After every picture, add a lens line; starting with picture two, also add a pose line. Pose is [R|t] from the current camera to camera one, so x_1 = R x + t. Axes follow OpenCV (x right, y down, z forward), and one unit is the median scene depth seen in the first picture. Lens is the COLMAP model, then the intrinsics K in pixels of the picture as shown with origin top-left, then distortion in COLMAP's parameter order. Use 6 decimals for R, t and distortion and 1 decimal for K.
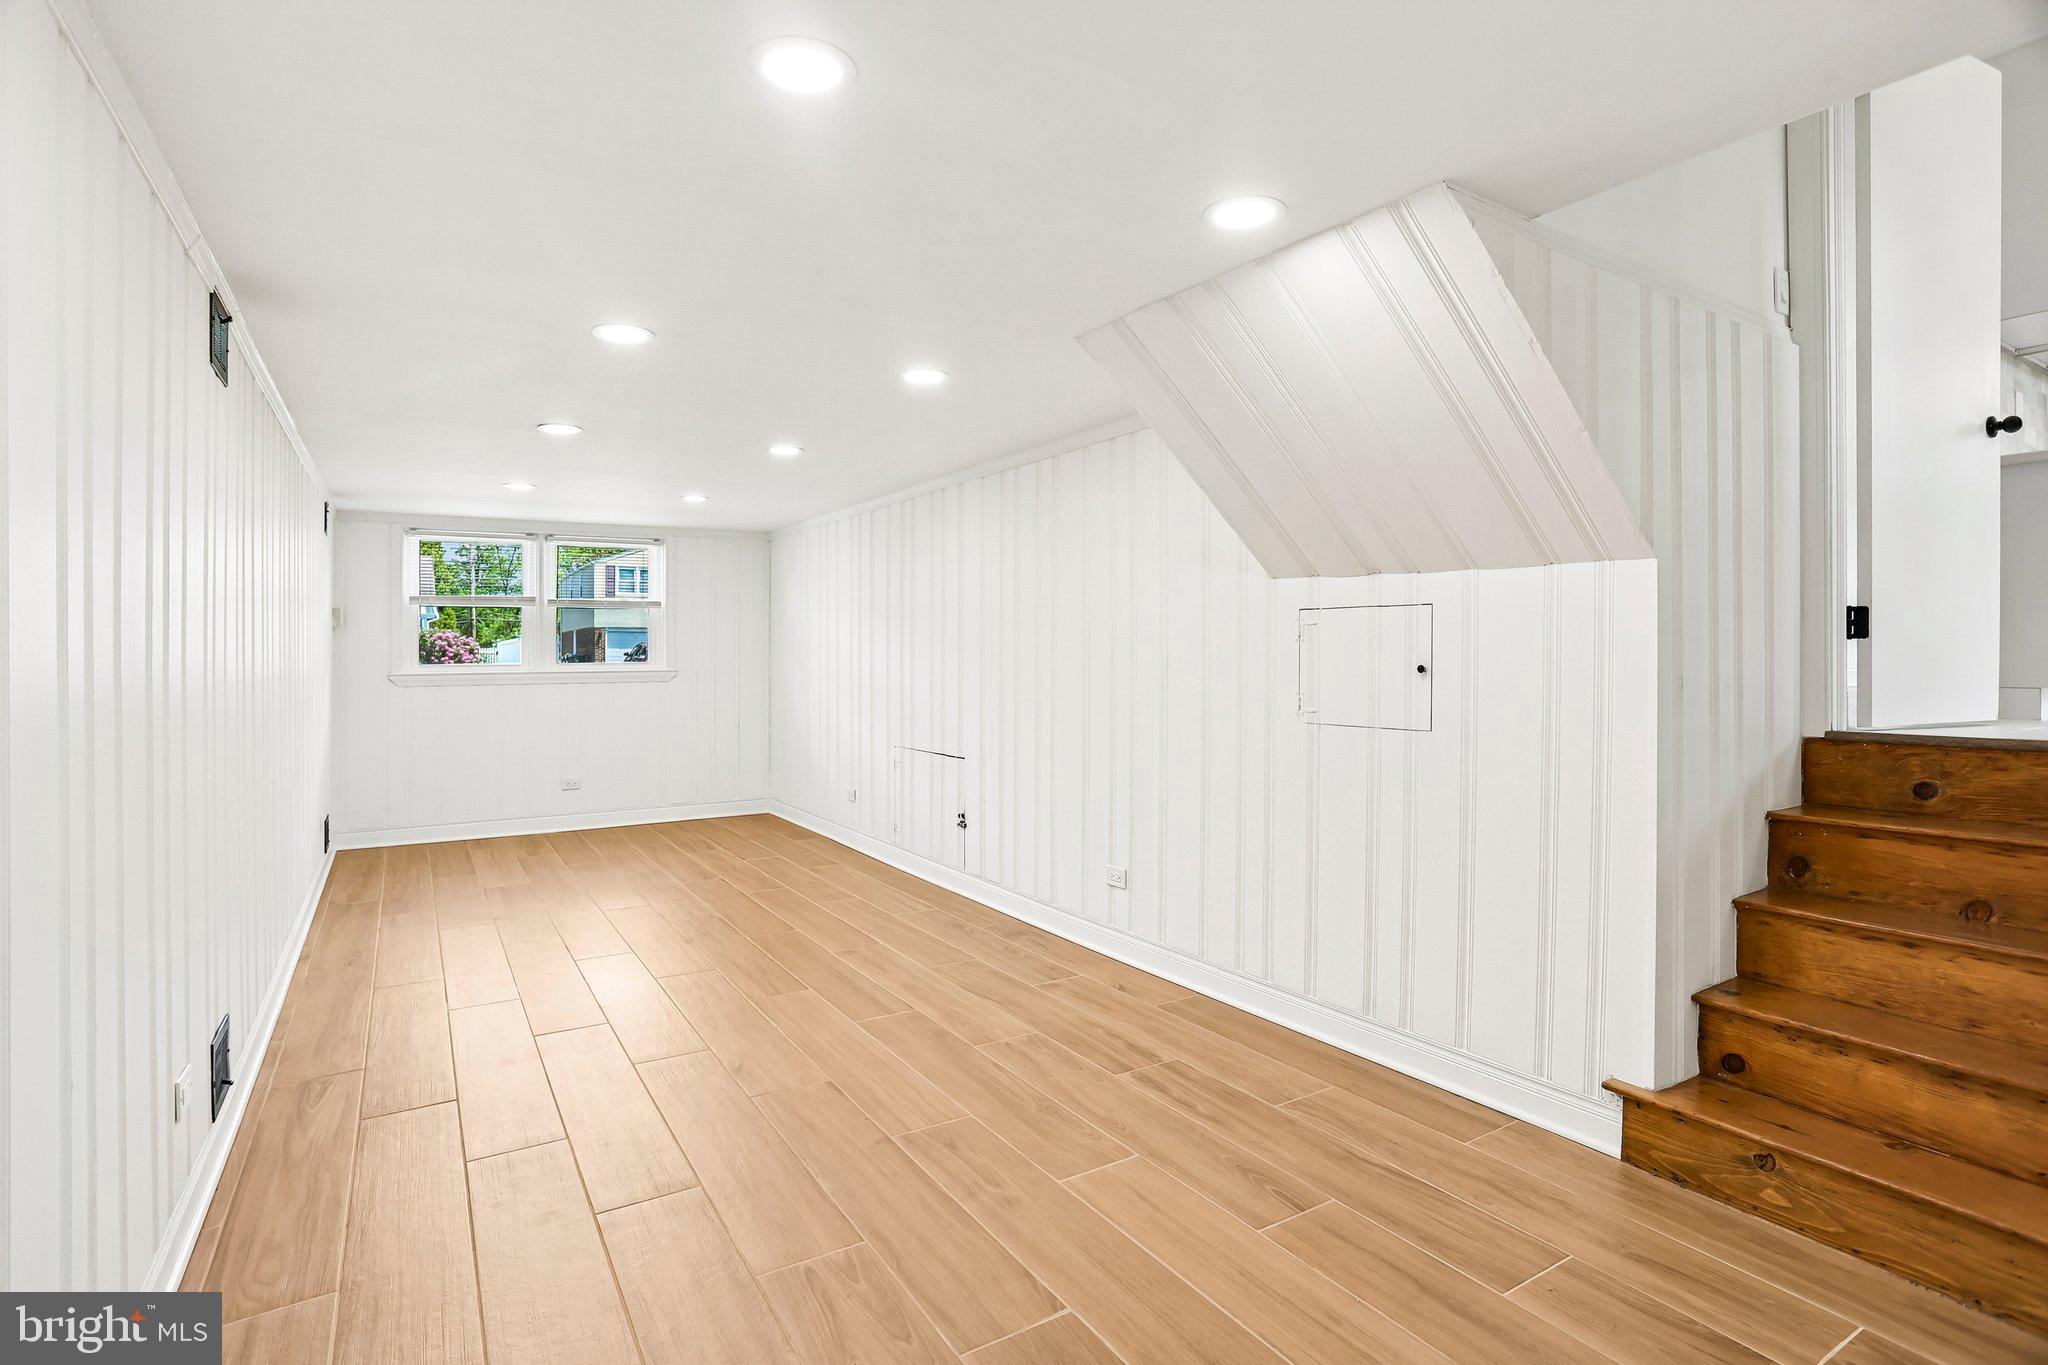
lens RADIAL K [[1006.7, 0, 1001.2], [0, 1006.7, 657.5], [0, 0, 1]] dist [-0.074006, 0.039549]
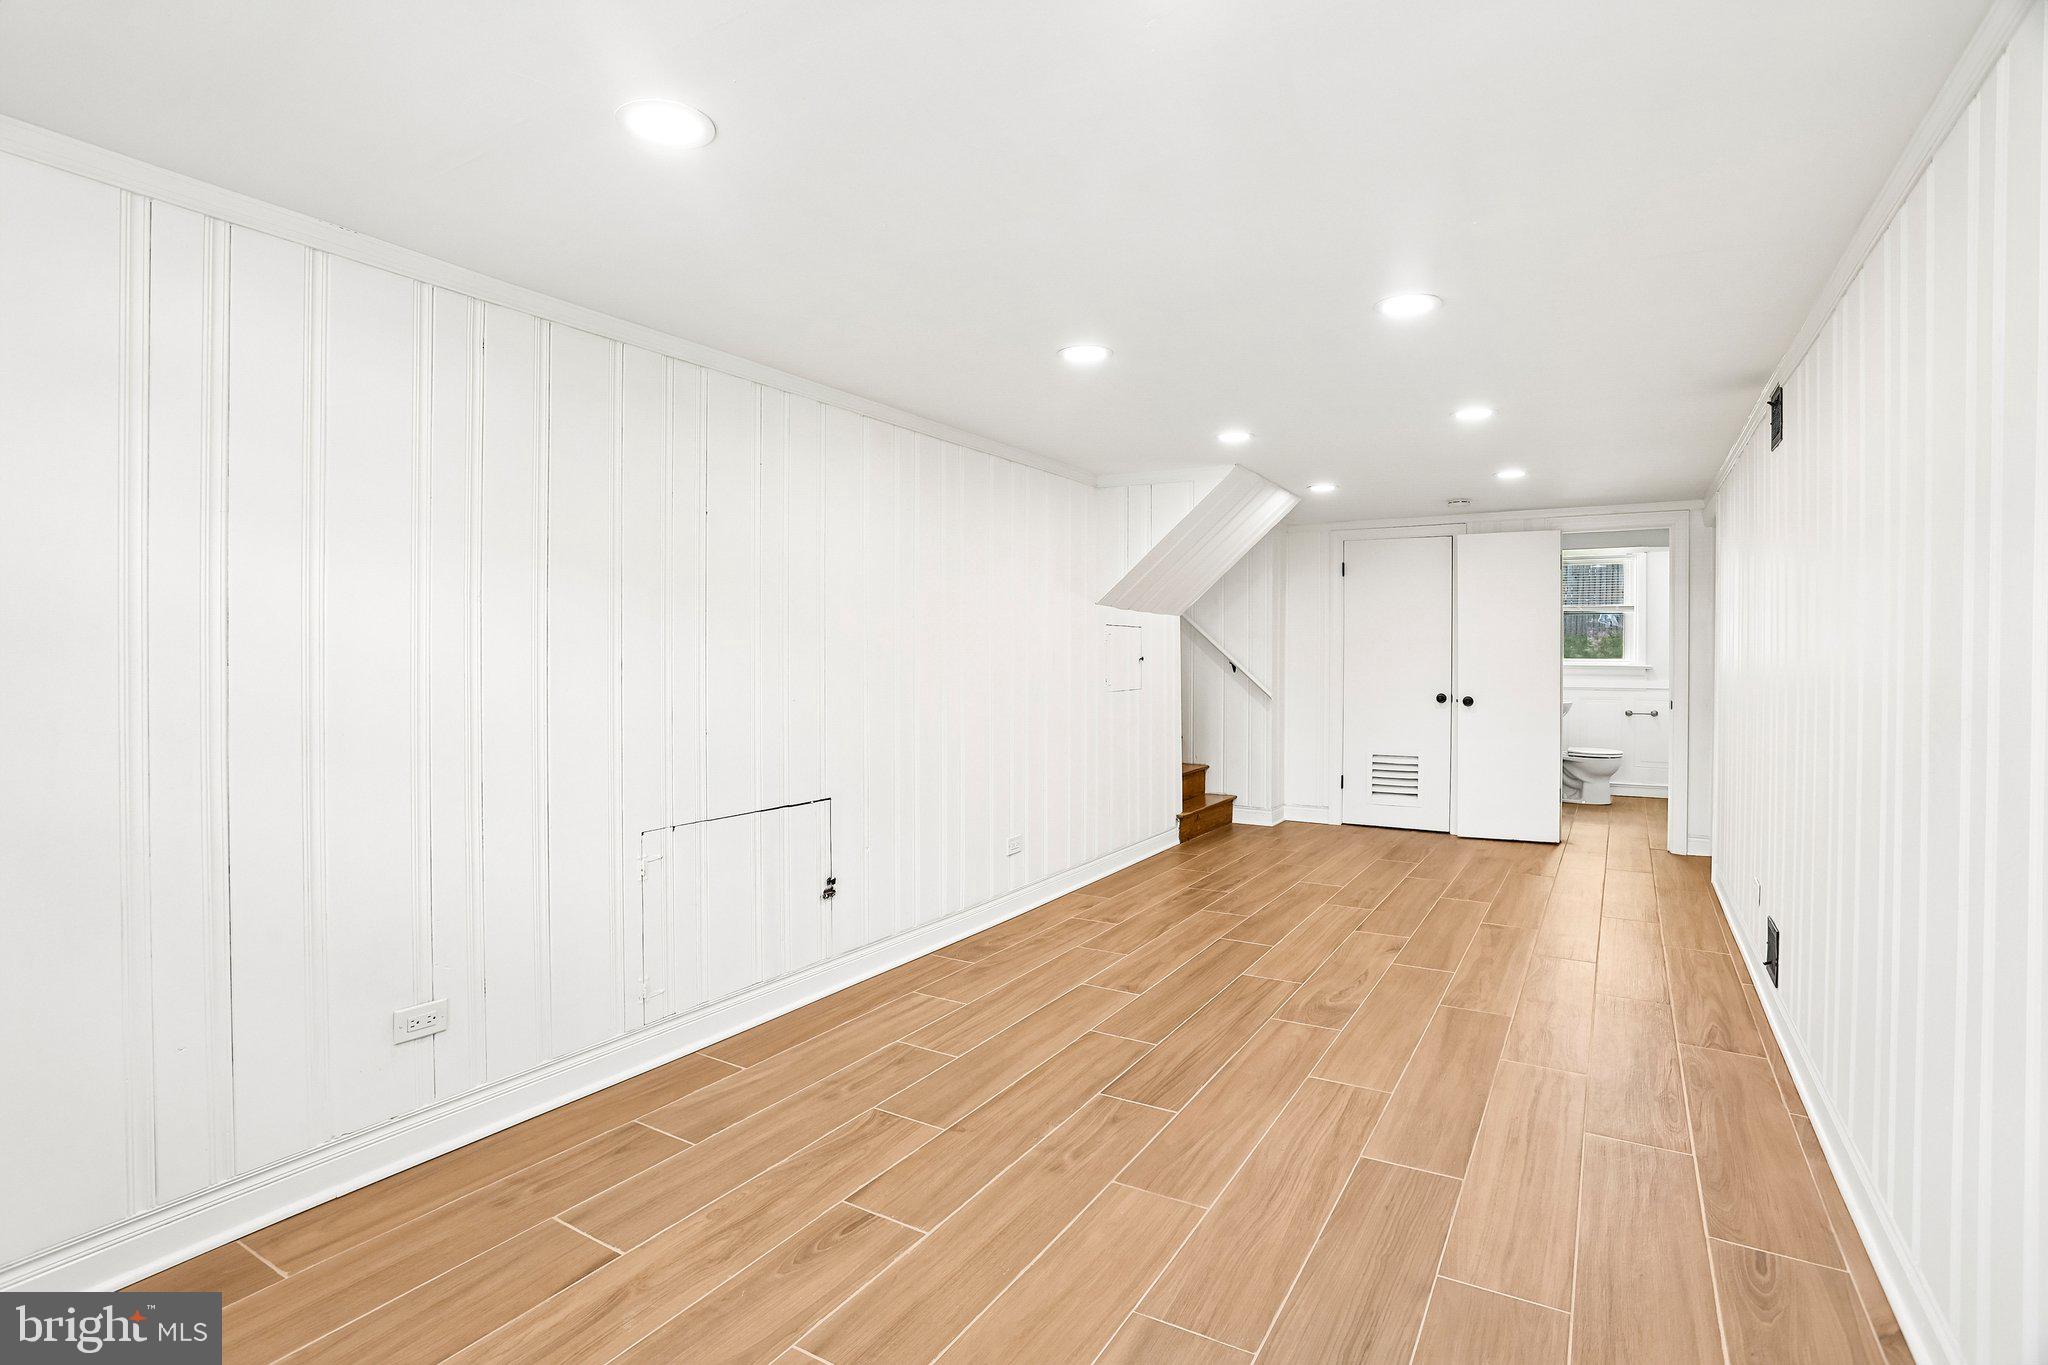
lens RADIAL K [[1006.7, 0, 1001.2], [0, 1006.7, 657.5], [0, 0, 1]] dist [-0.074006, 0.039549]
pose [[-0.452267, -0.001796, 0.891881, -0.719442], [0.000754, 0.999997, 0.002396, -0.000258], [-0.891882, 0.001756, -0.452264, 1.213791]]
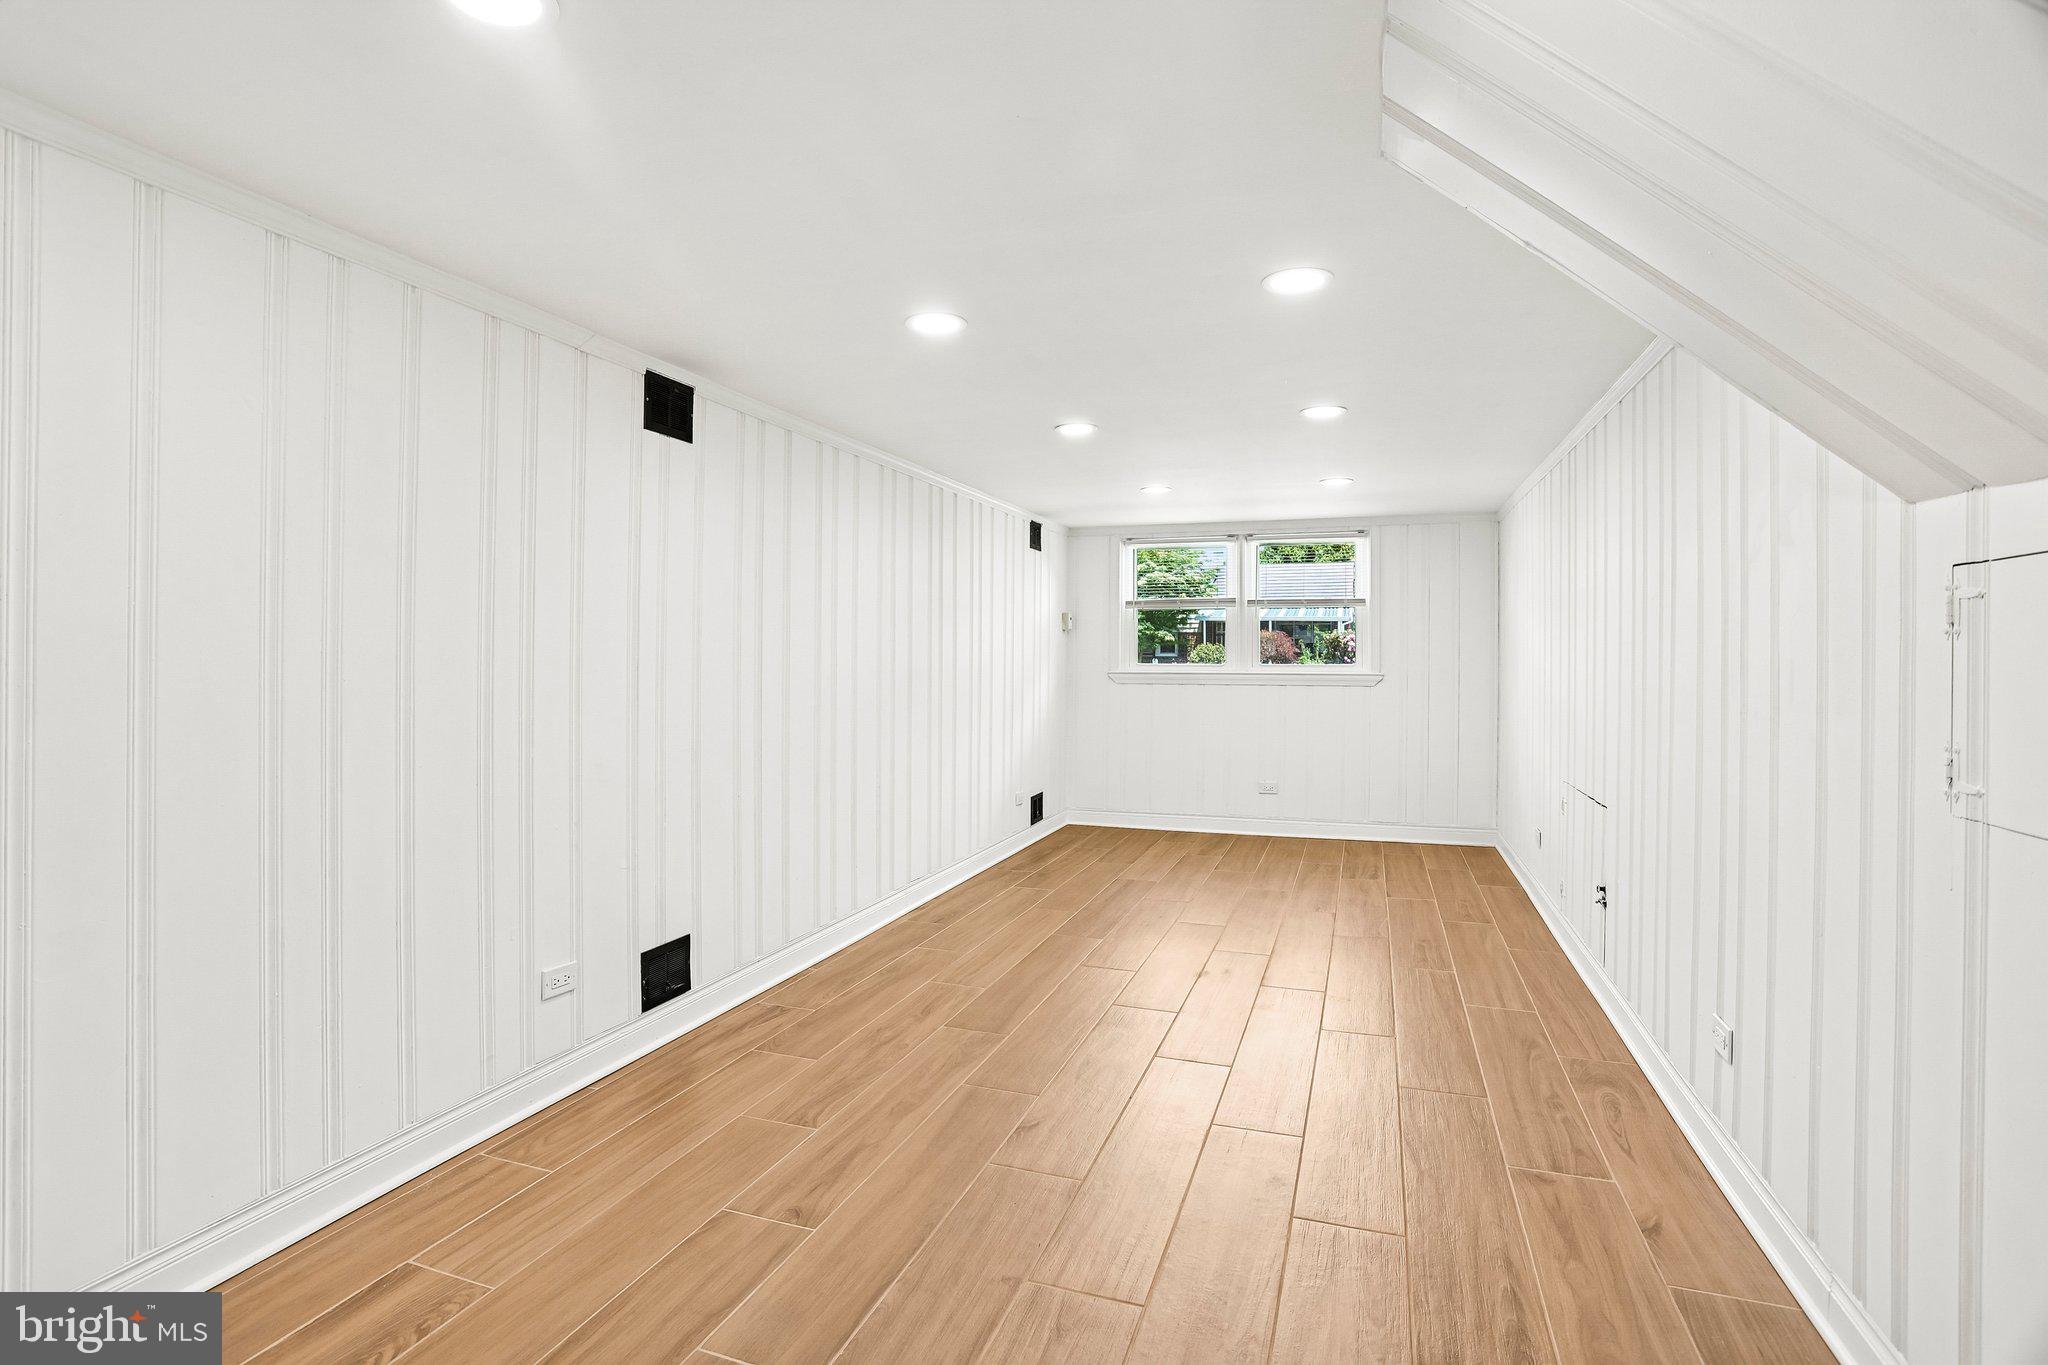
lens RADIAL K [[1006.7, 0, 1001.2], [0, 1006.7, 657.5], [0, 0, 1]] dist [-0.074006, 0.039549]
pose [[0.623665, 0.007256, -0.781658, 0.233408], [-0.008004, 0.999964, 0.002897, -0.002569], [0.781651, 0.004449, 0.623701, 0.245790]]
